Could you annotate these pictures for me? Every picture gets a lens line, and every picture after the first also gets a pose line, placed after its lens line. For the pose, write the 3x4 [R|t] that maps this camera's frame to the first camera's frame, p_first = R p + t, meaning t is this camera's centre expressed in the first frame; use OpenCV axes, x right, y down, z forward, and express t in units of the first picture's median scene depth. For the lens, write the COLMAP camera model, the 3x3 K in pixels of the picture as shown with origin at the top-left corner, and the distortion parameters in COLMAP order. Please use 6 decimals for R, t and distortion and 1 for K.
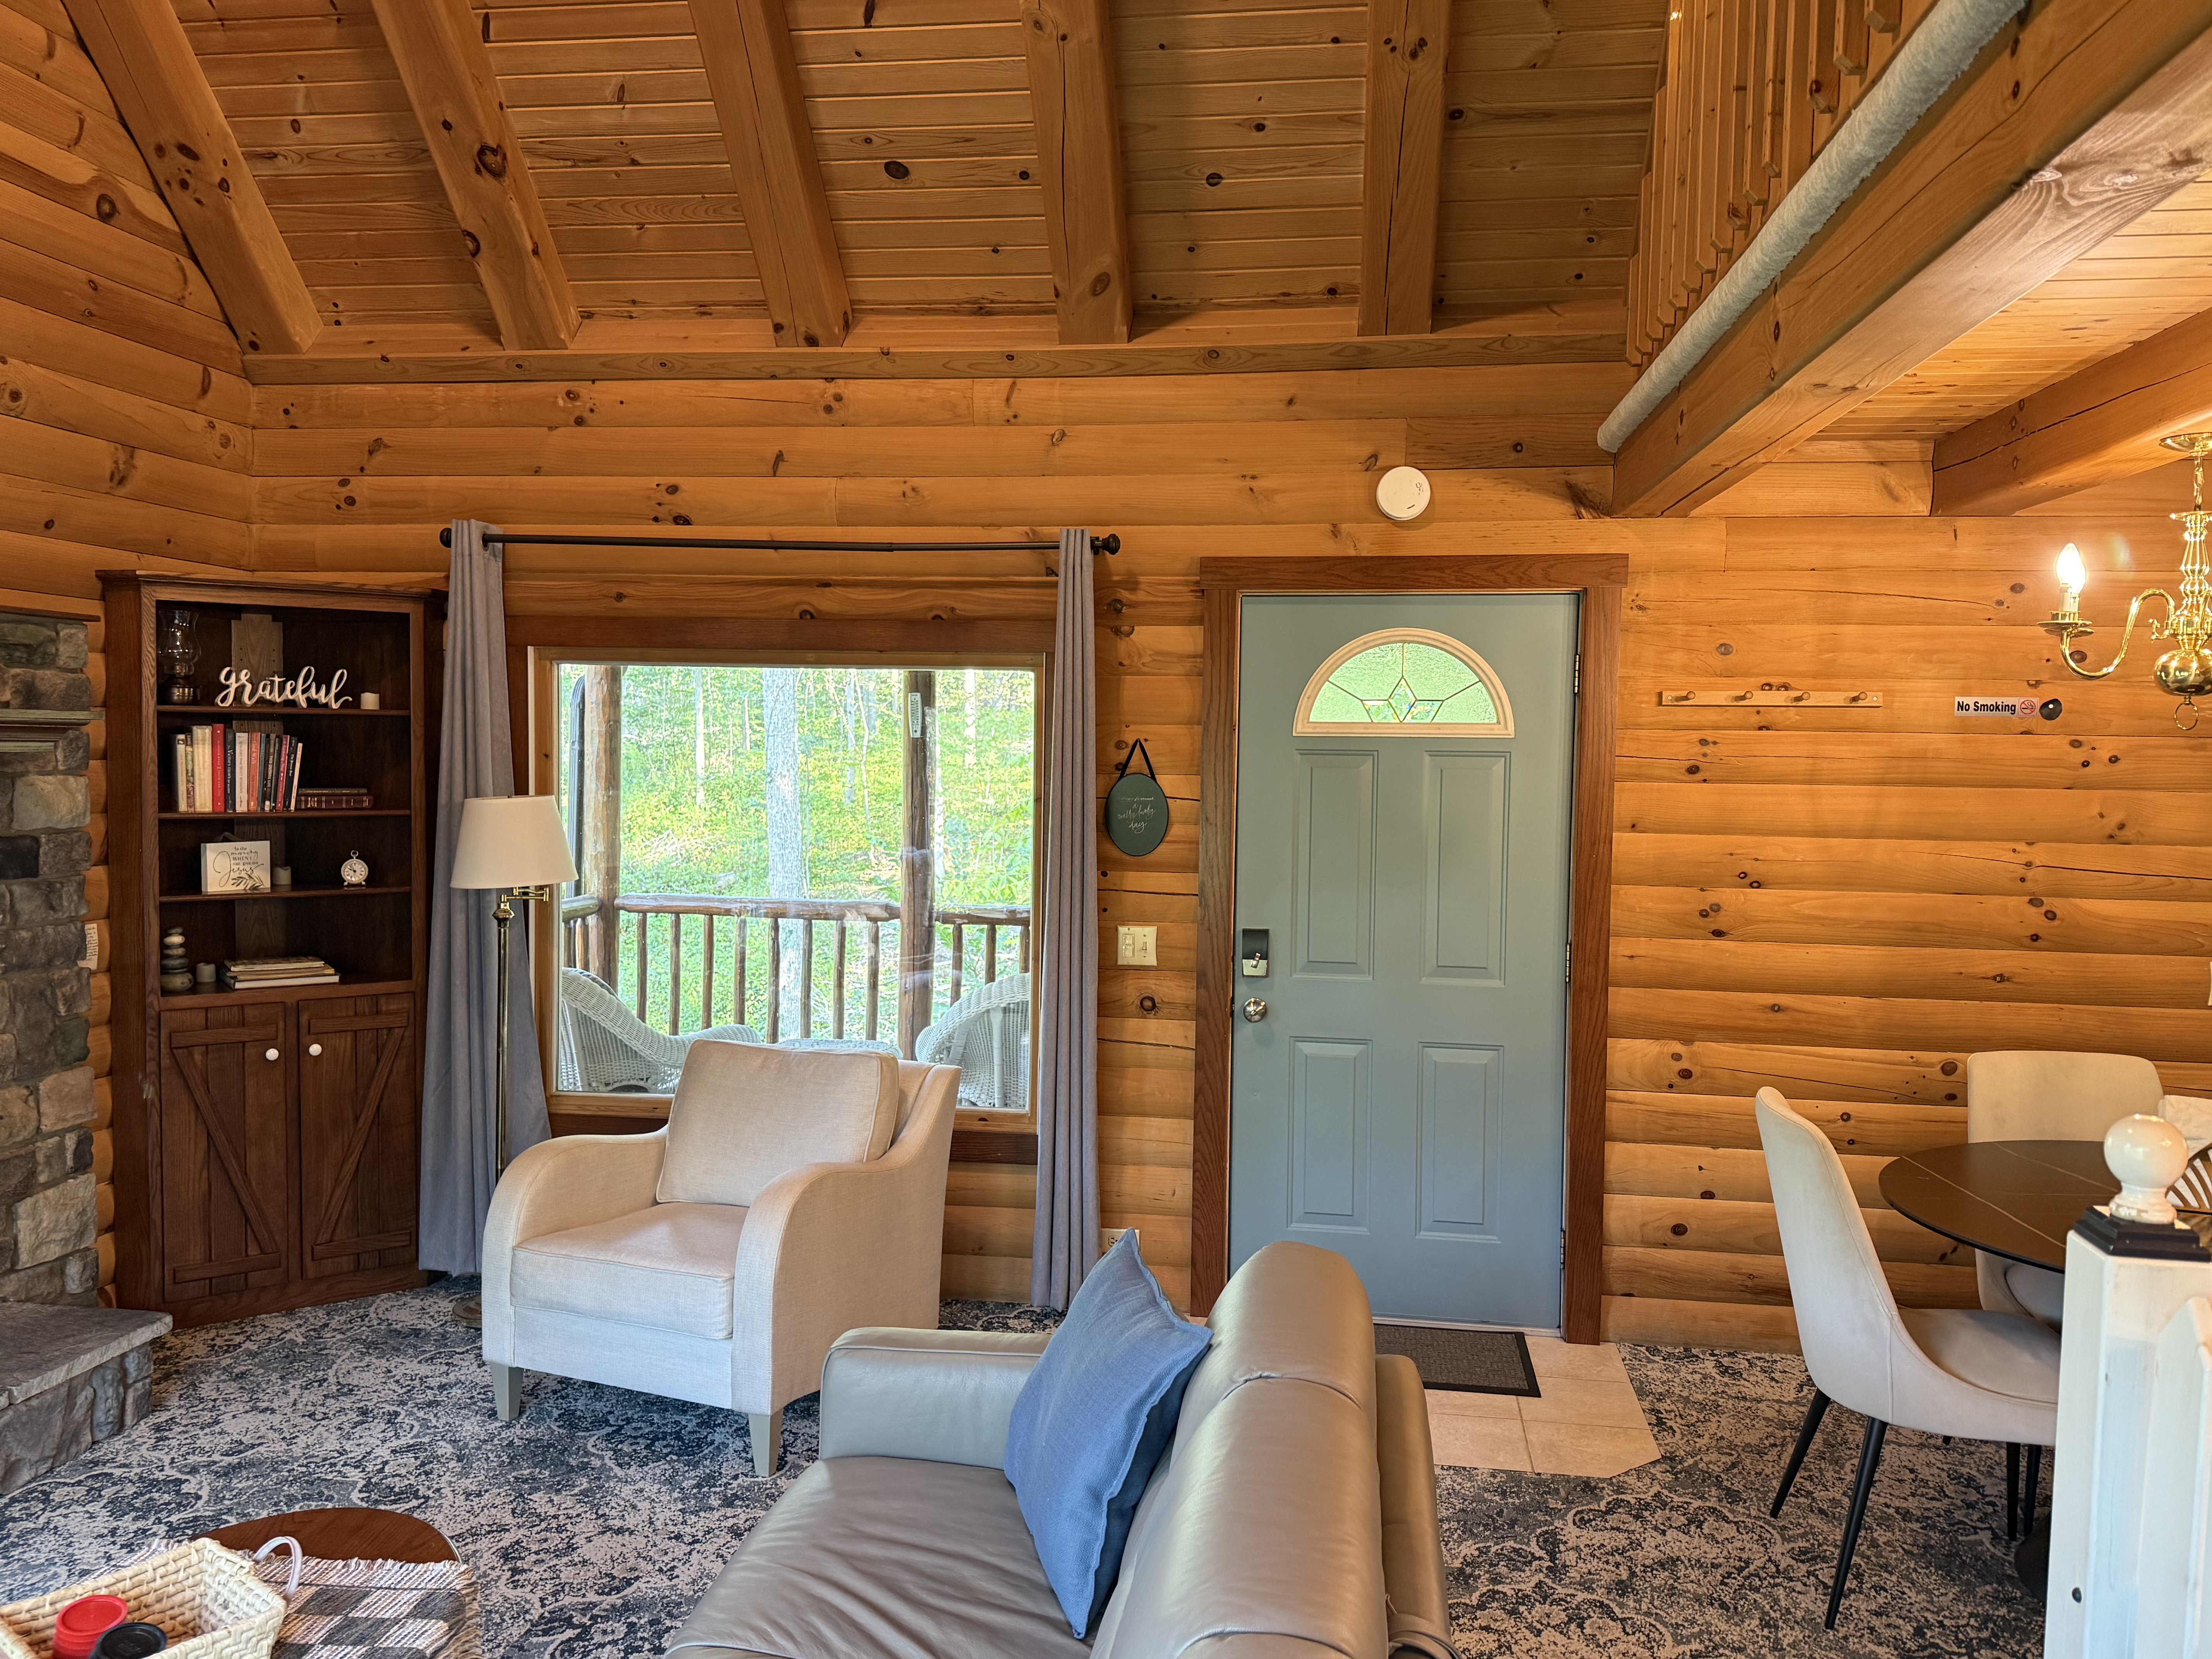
lens RADIAL K [[1698.1, 0, 1106.0], [0, 1698.1, 829.5], [0, 0, 1]] dist [0.127775, -0.168056]
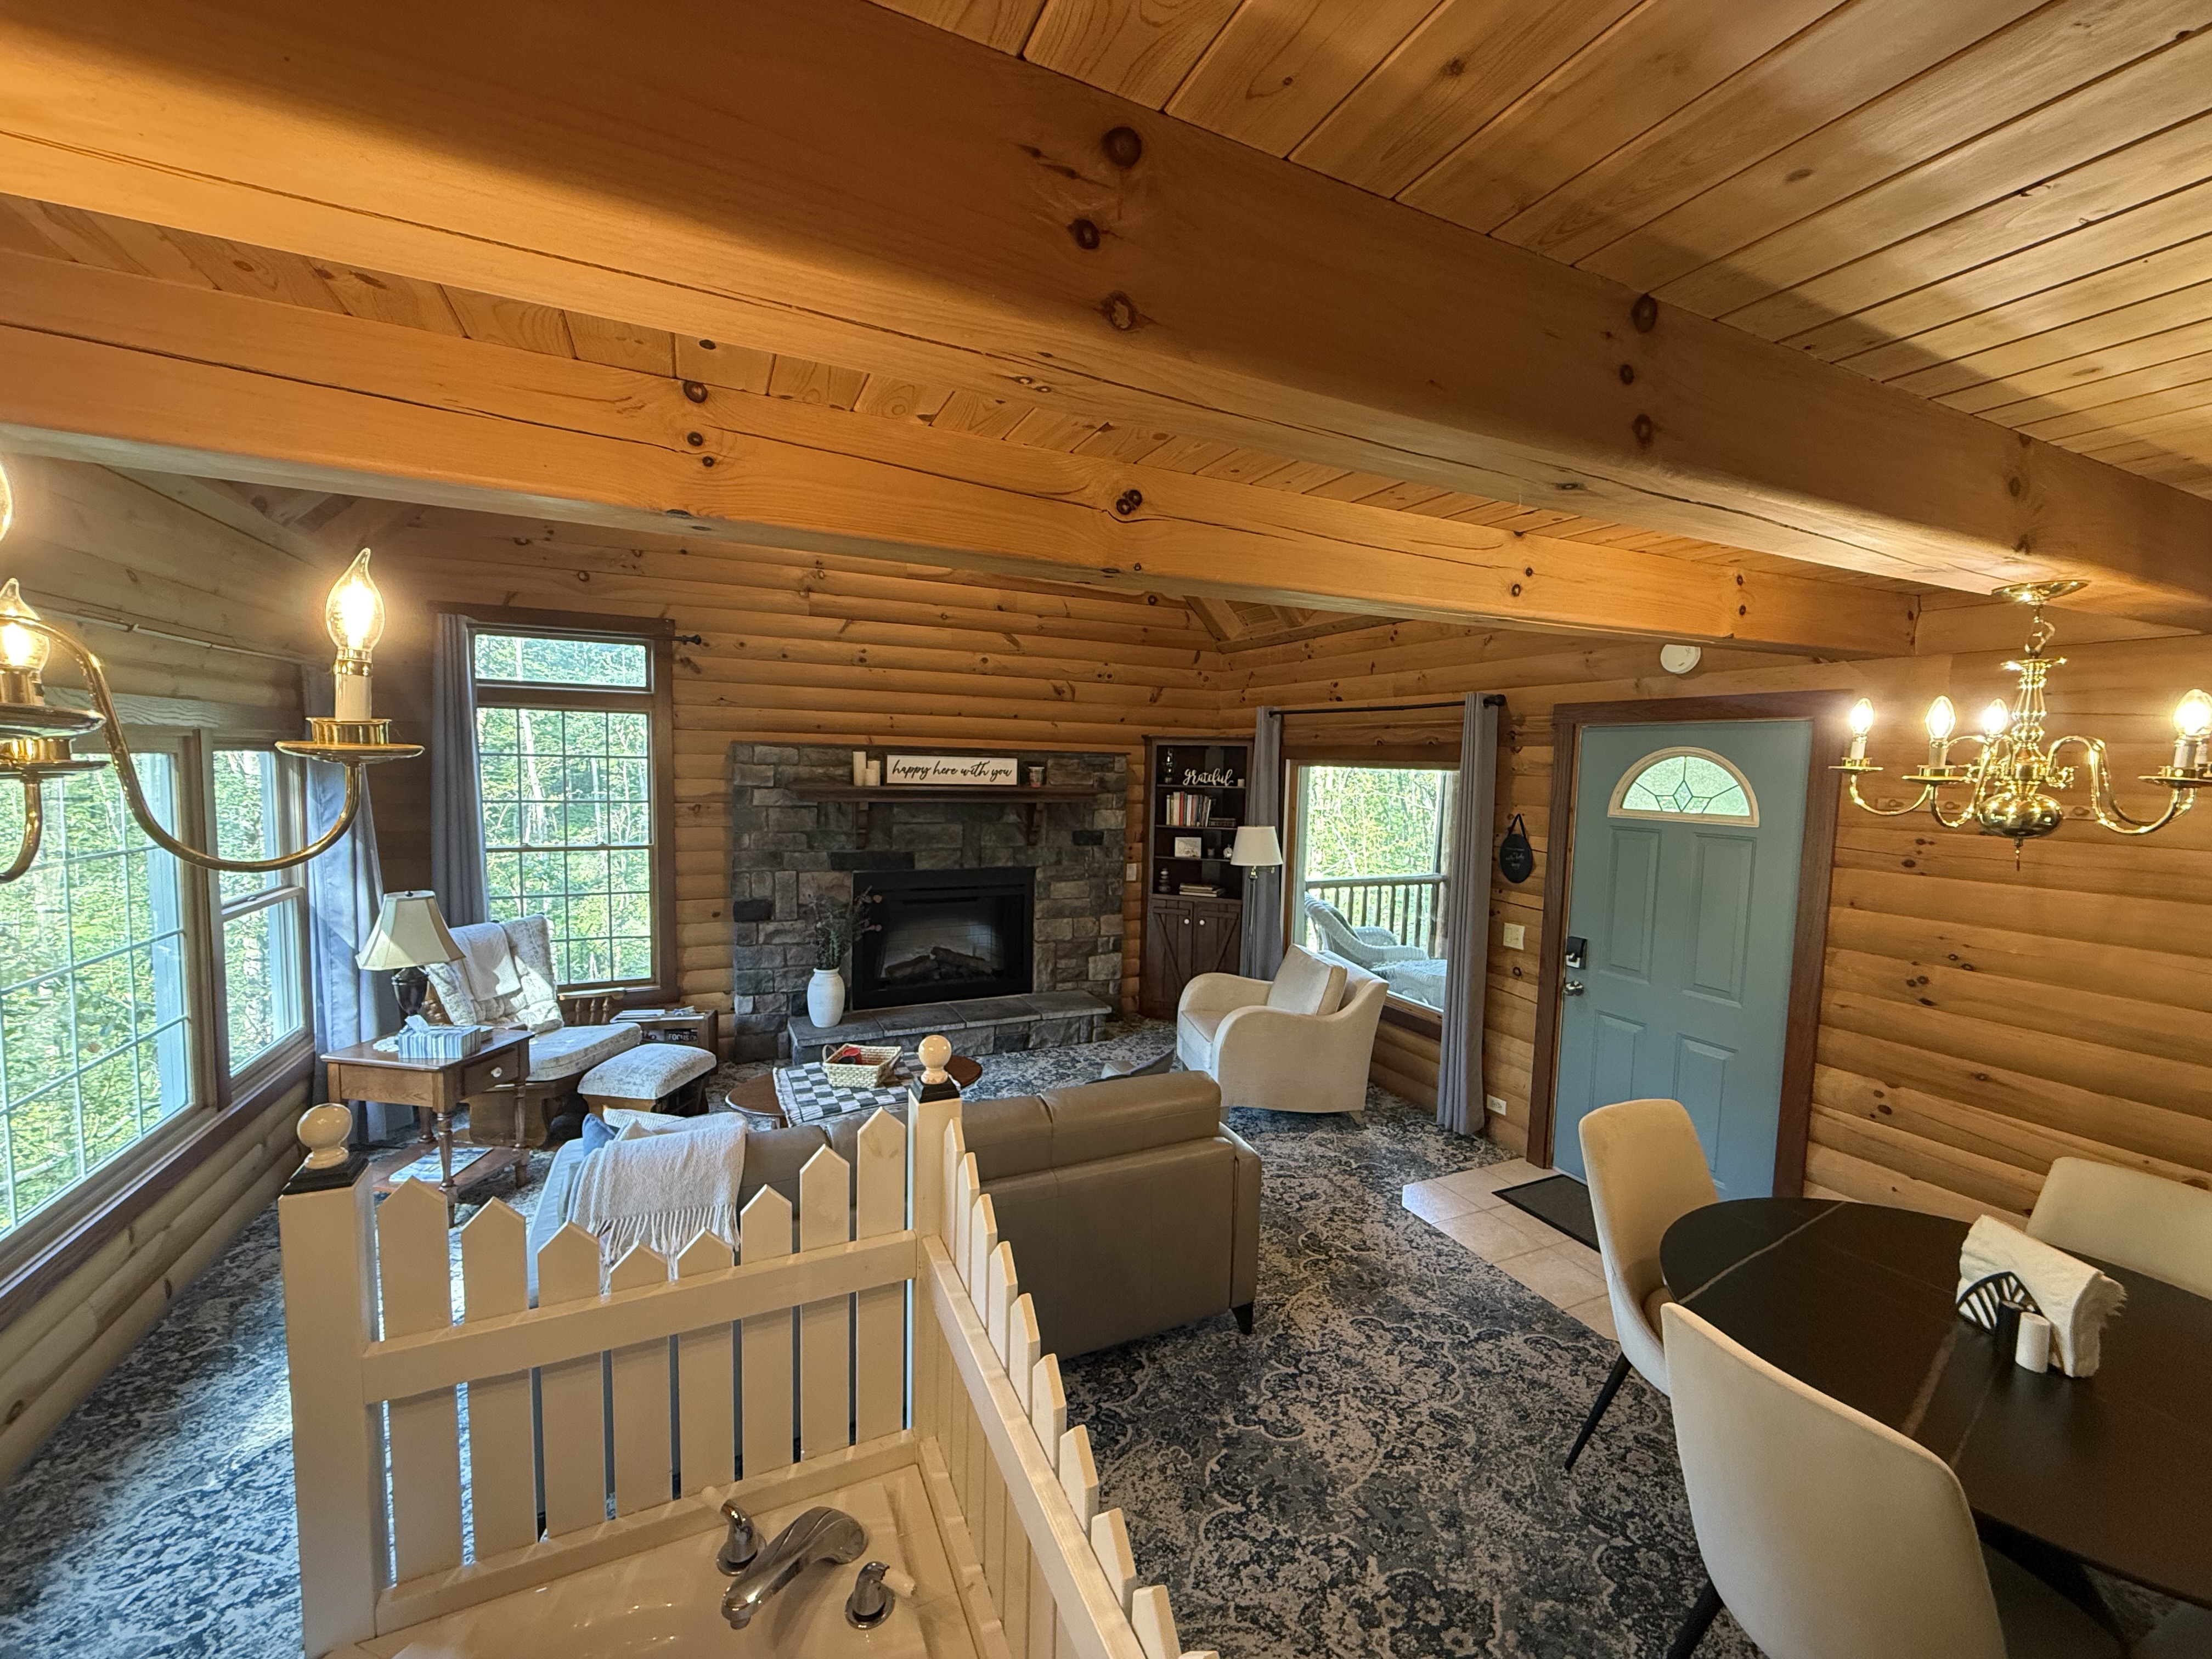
lens RADIAL K [[882.4, 0, 1106.0], [0, 882.4, 829.5], [0, 0, 1]] dist [-0.001571, -0.000150]
pose [[0.552136, 0.063536, -0.831330, 0.525656], [-0.056125, 0.997663, 0.038973, -0.049590], [0.831863, 0.025140, 0.554411, 0.179189]]
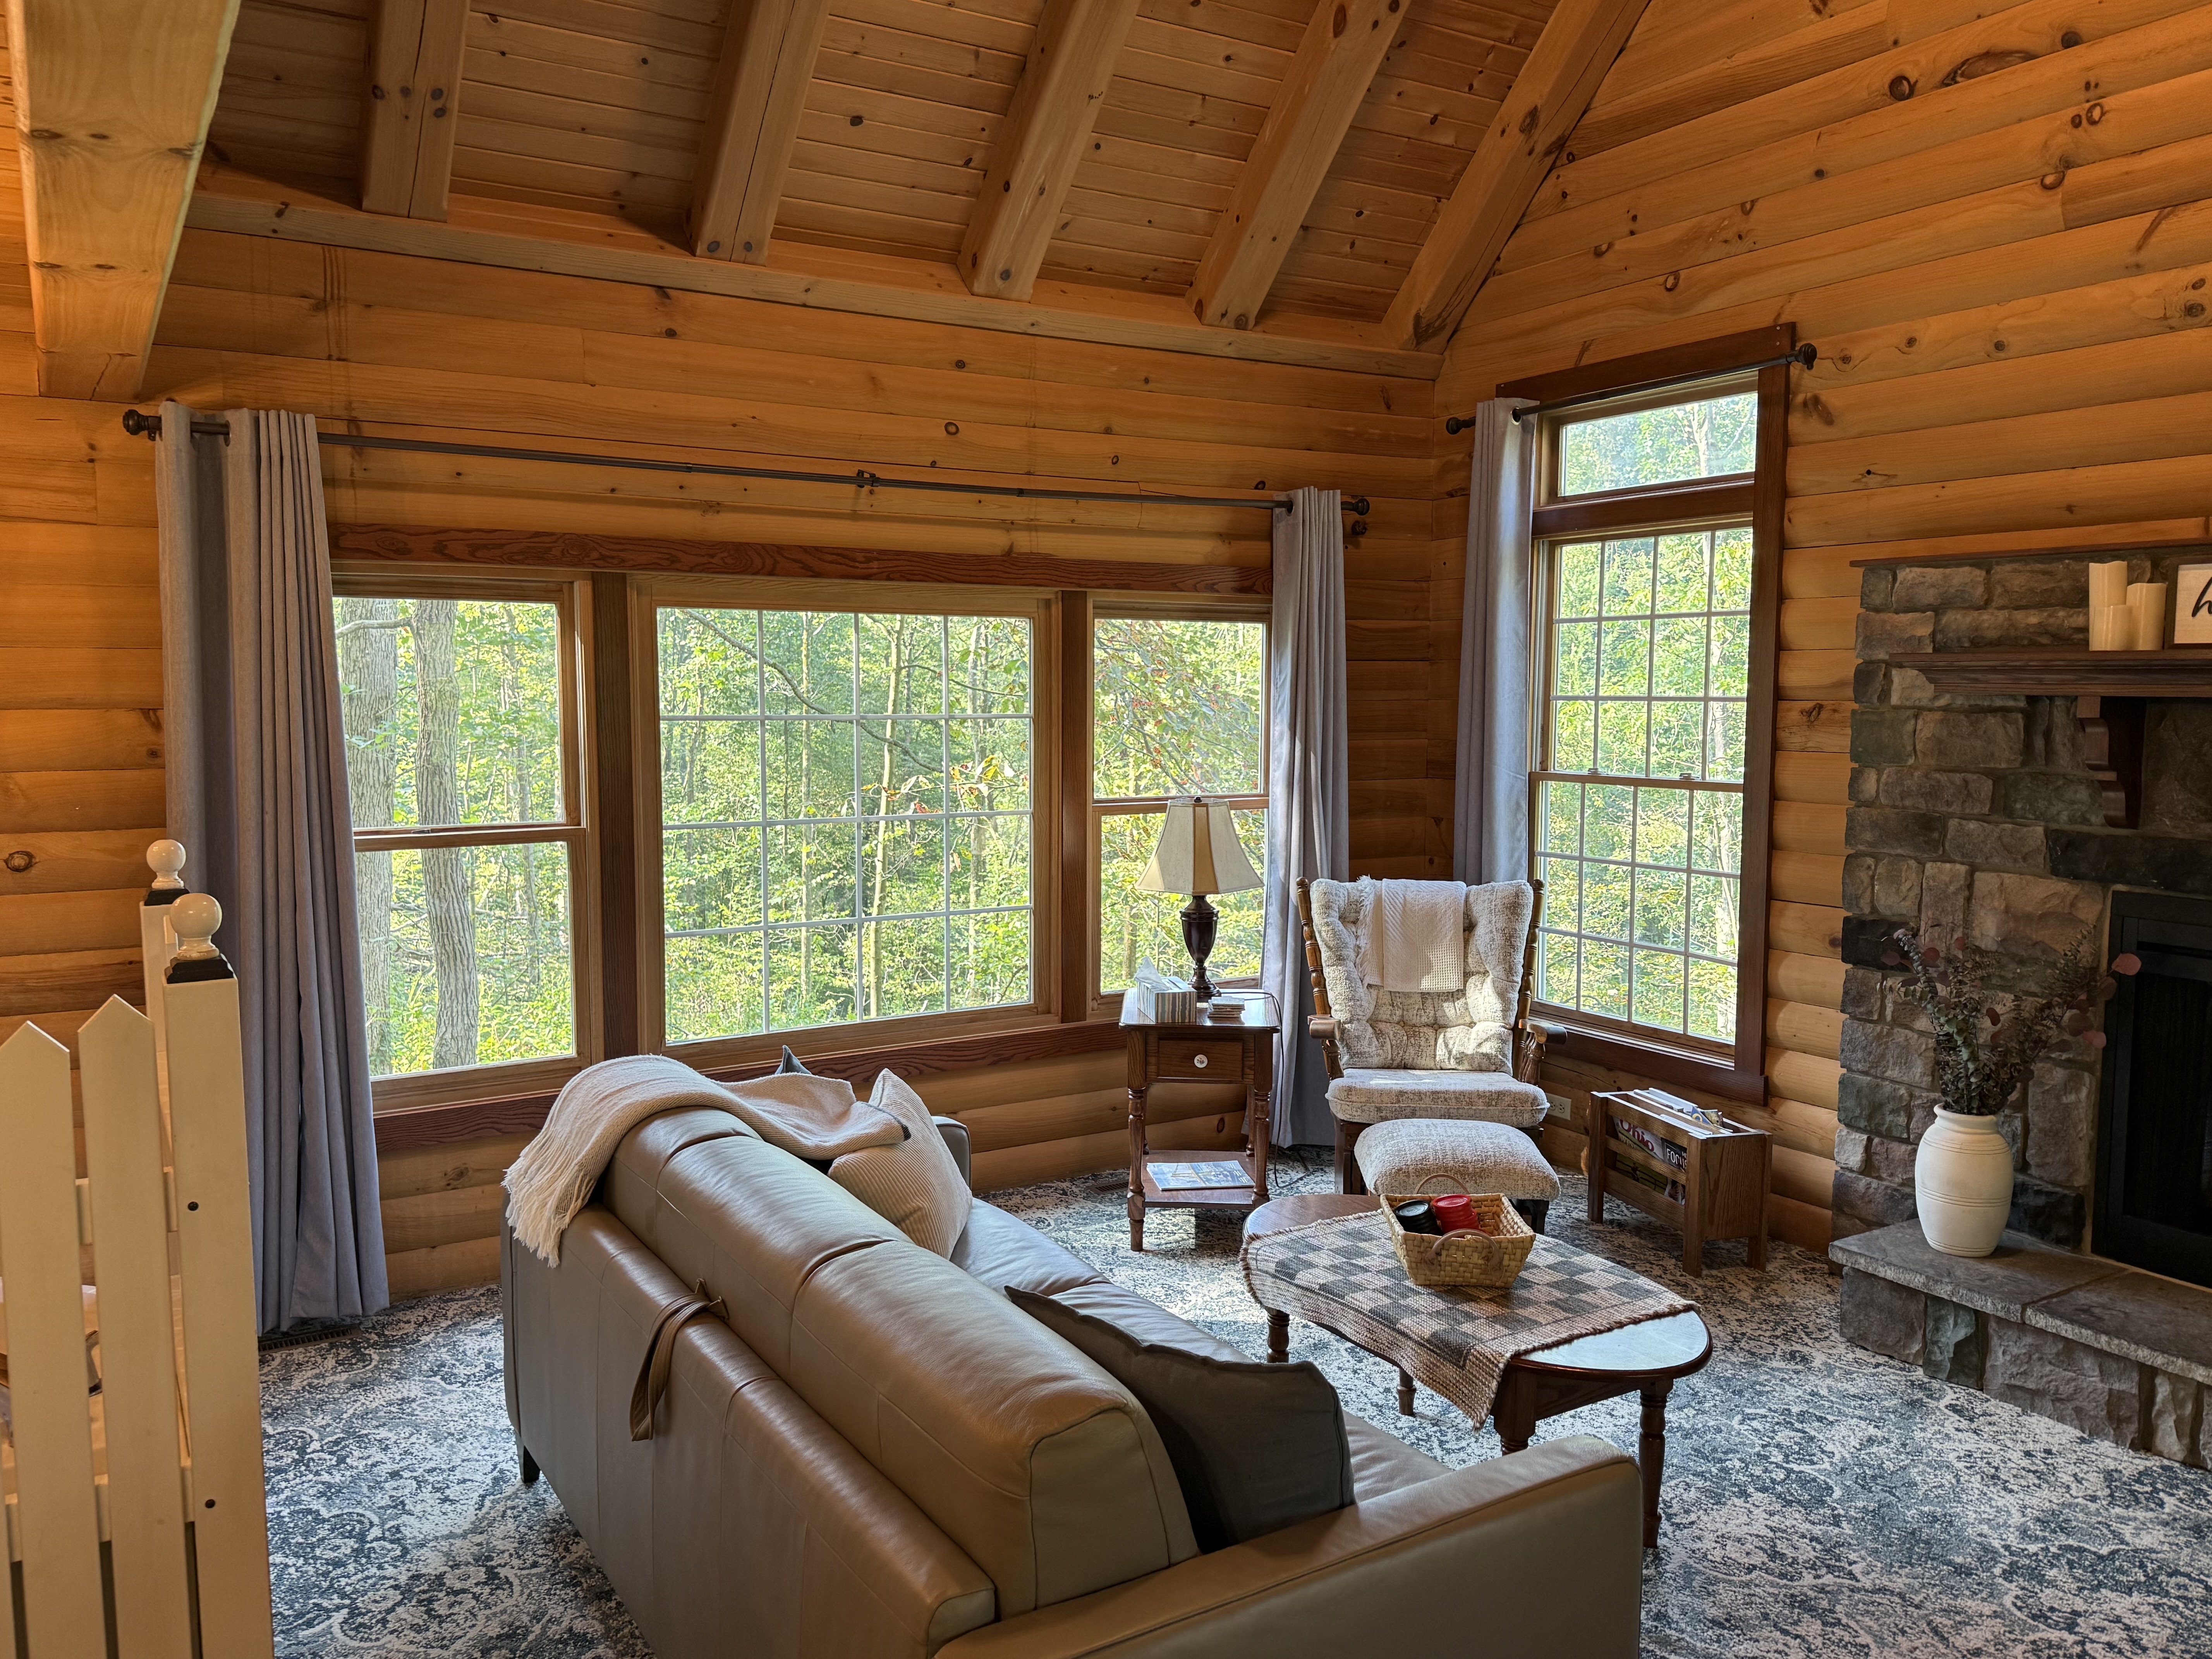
lens RADIAL K [[1698.1, 0, 1106.0], [0, 1698.1, 829.5], [0, 0, 1]] dist [0.127775, -0.168056]
pose [[-0.769734, 0.036815, -0.637303, 0.318122], [-0.046665, 0.992420, 0.113690, -0.033223], [0.636657, 0.117251, -0.762181, 0.848550]]
